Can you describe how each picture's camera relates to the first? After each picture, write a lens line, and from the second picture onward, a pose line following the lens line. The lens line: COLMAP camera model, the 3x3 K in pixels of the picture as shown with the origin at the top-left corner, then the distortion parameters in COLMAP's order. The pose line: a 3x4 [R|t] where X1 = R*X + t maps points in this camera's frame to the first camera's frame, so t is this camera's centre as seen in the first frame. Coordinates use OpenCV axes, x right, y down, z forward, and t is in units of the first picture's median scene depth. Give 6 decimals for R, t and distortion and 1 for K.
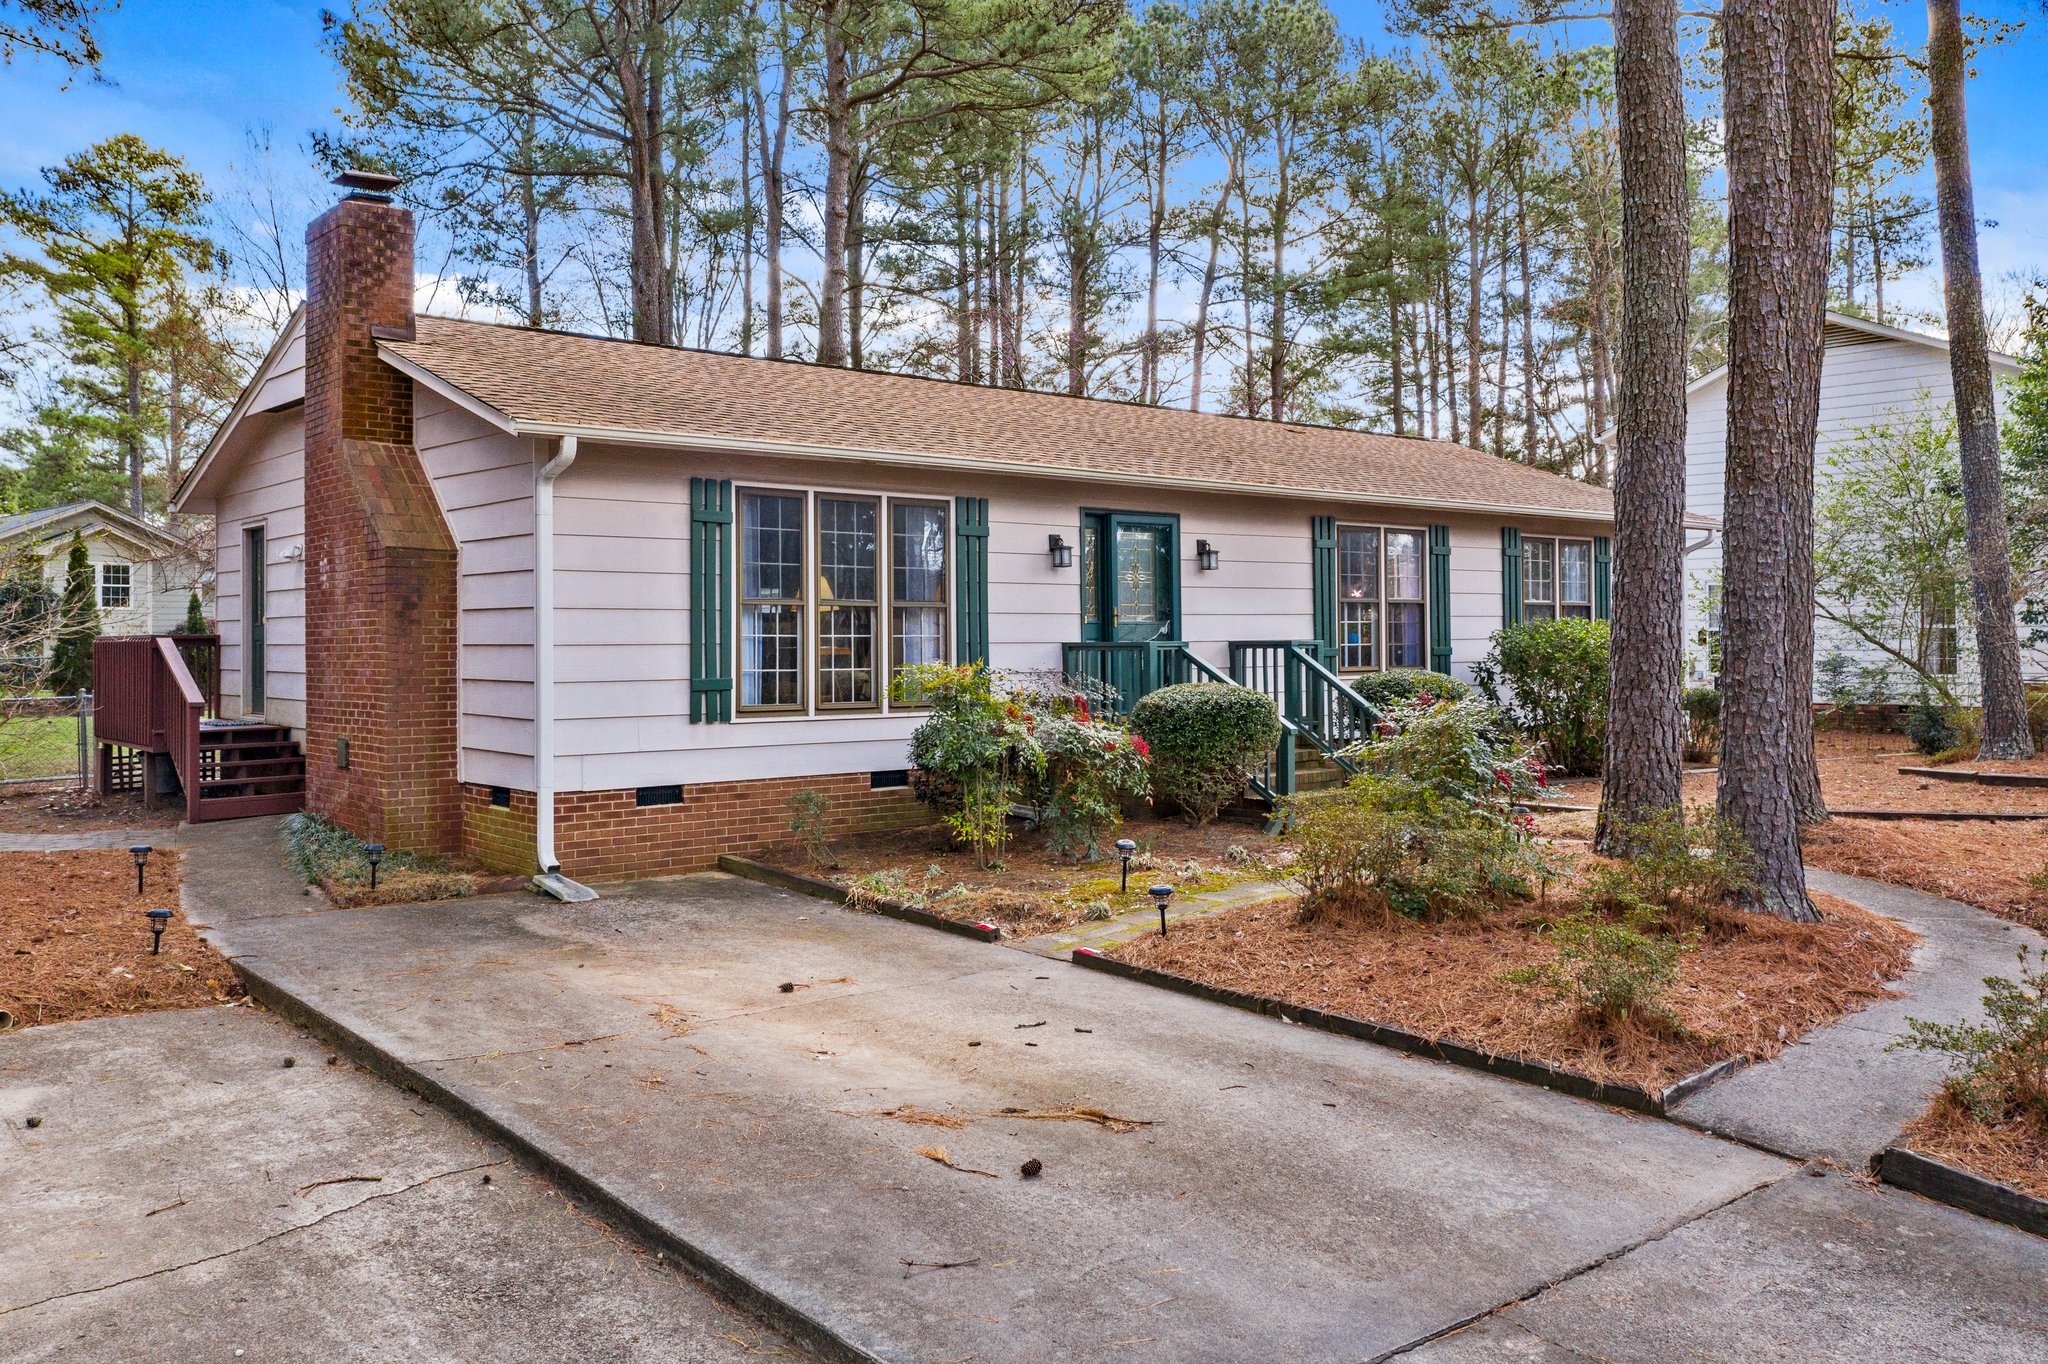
lens RADIAL K [[1692.7, 0, 1024.0], [0, 1692.7, 682.0], [0, 0, 1]] dist [-0.003168, 0.002037]
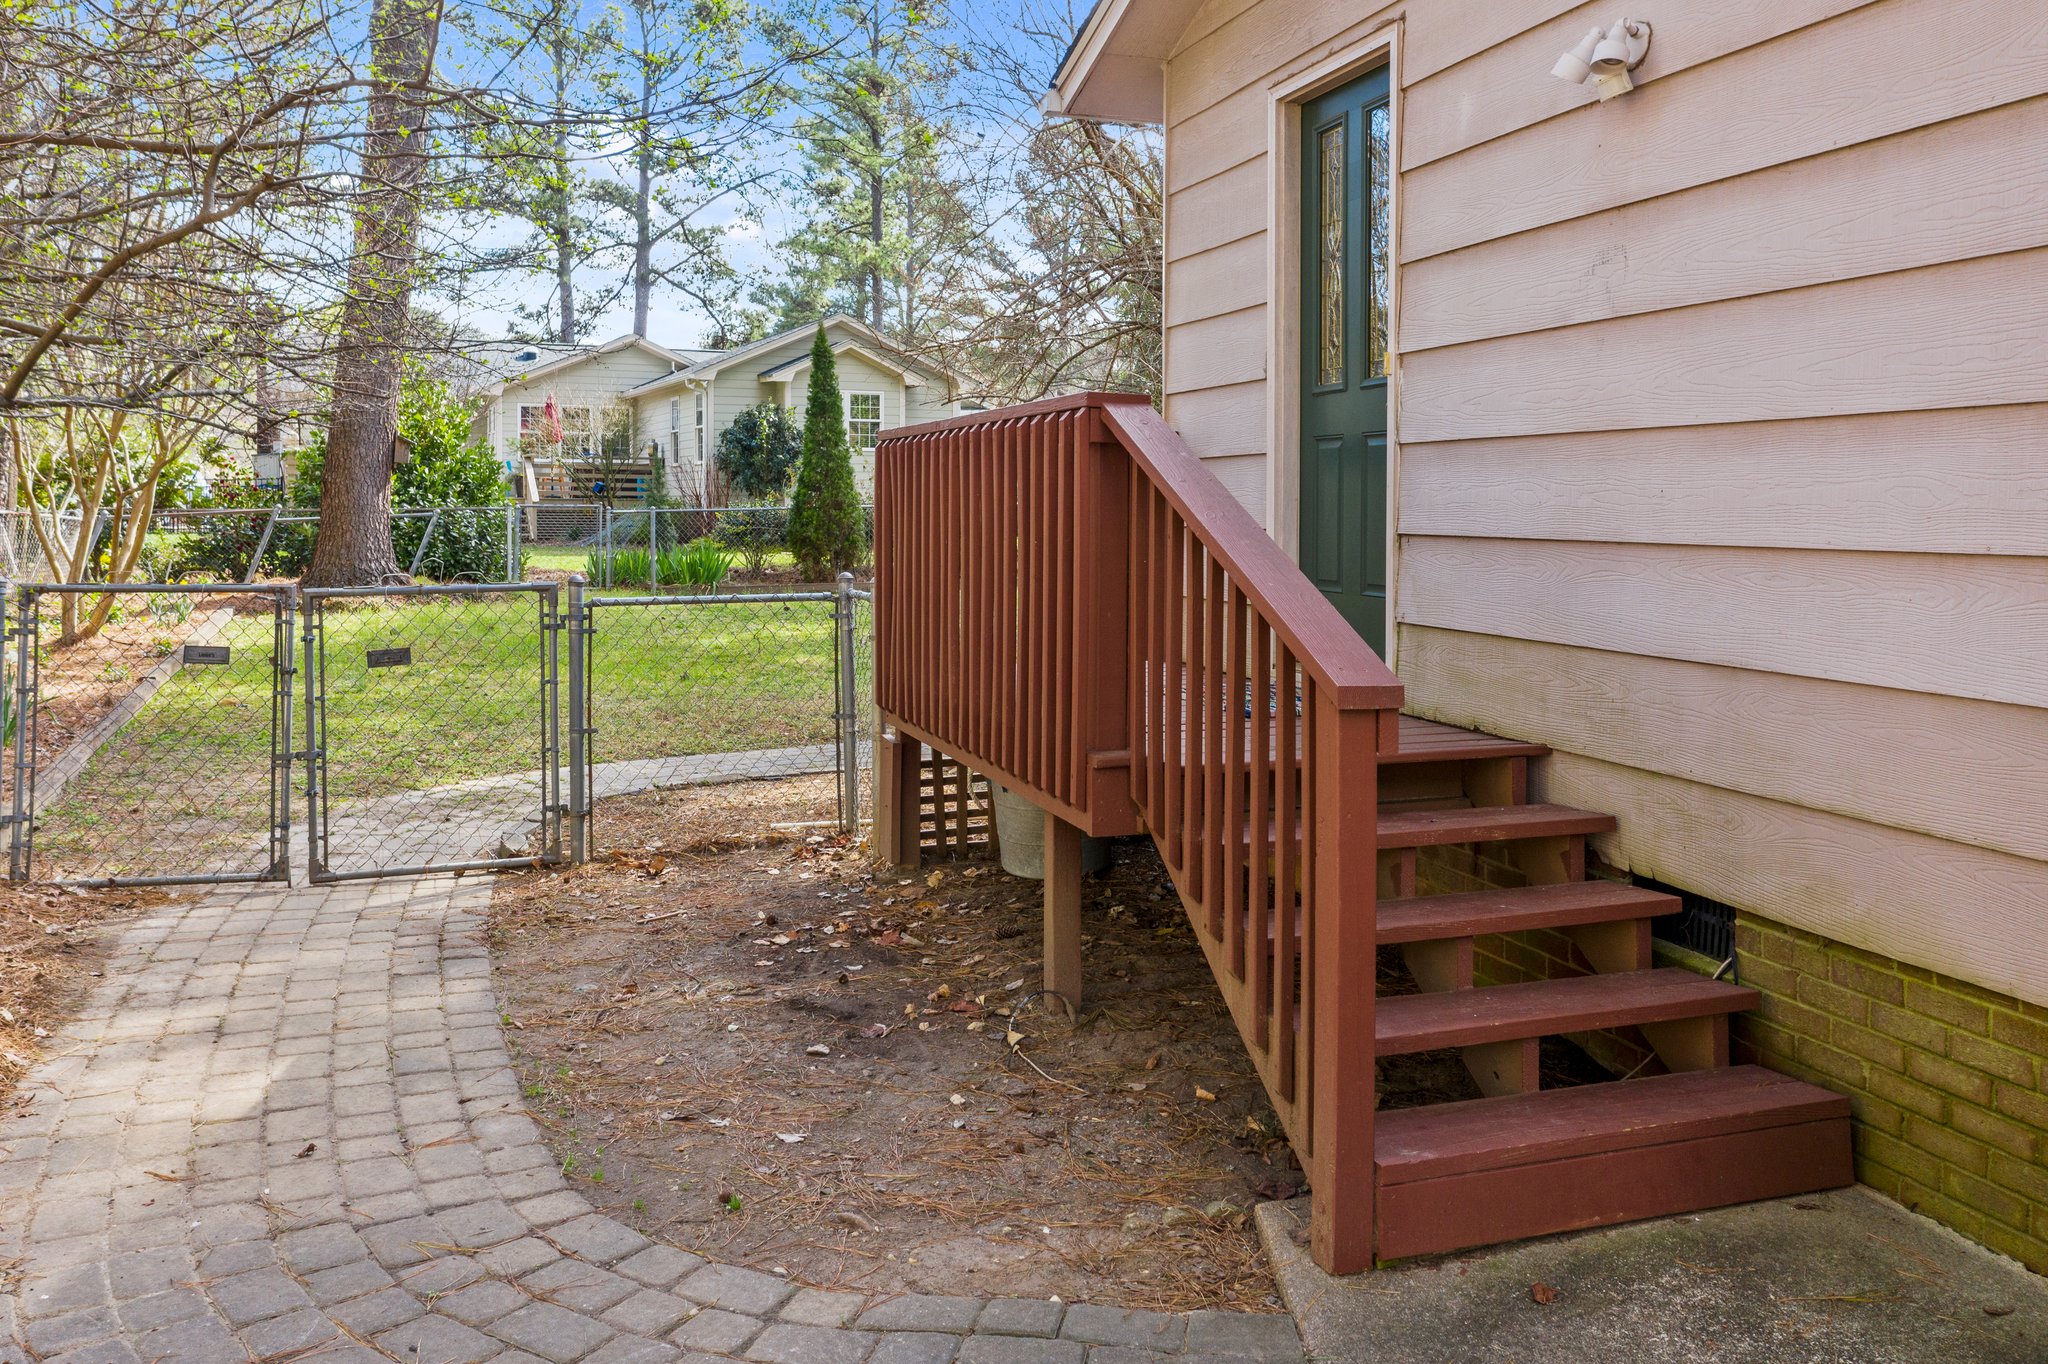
lens RADIAL K [[1692.7, 0, 1024.0], [0, 1692.7, 682.0], [0, 0, 1]] dist [-0.003168, 0.002037]
pose [[0.924883, 0.046517, -0.377395, -0.202699], [-0.016047, 0.996380, 0.083486, -0.001894], [0.379912, -0.071159, 0.922282, 0.358274]]
